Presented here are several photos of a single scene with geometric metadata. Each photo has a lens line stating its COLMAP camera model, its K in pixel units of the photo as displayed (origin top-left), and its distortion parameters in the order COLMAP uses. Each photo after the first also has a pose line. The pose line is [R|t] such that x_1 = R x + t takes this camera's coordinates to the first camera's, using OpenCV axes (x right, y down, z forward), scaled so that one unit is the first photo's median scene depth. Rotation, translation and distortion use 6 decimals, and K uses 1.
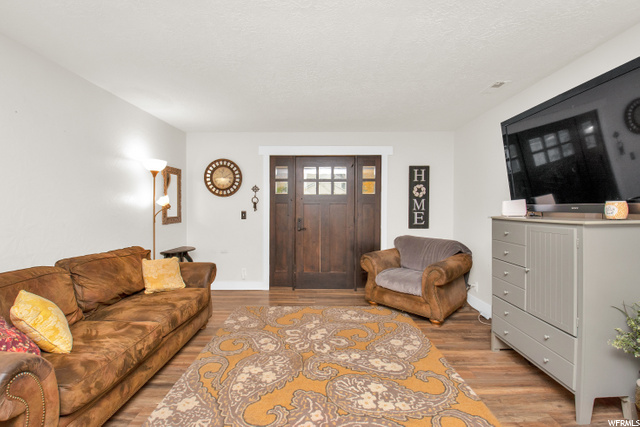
lens RADIAL K [[287.5, 0, 313.0], [0, 287.5, 211.0], [0, 0, 1]] dist [0.024314, -0.031789]
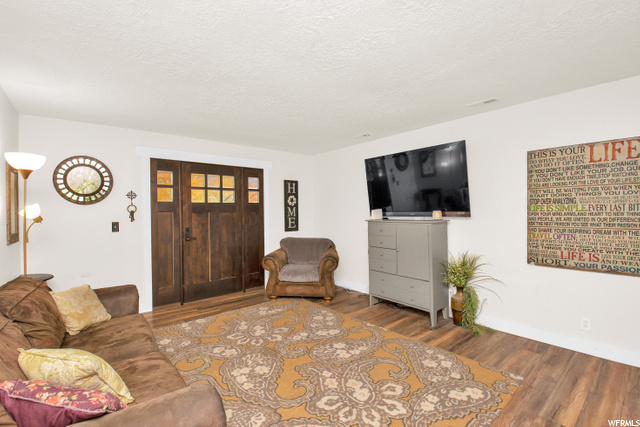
lens RADIAL K [[287.5, 0, 313.0], [0, 287.5, 211.0], [0, 0, 1]] dist [0.024314, -0.031789]
pose [[0.758778, -0.009518, 0.651279, -0.407018], [0.019864, 0.999766, -0.008532, -0.014777], [-0.651046, 0.019411, 0.758790, 0.007230]]
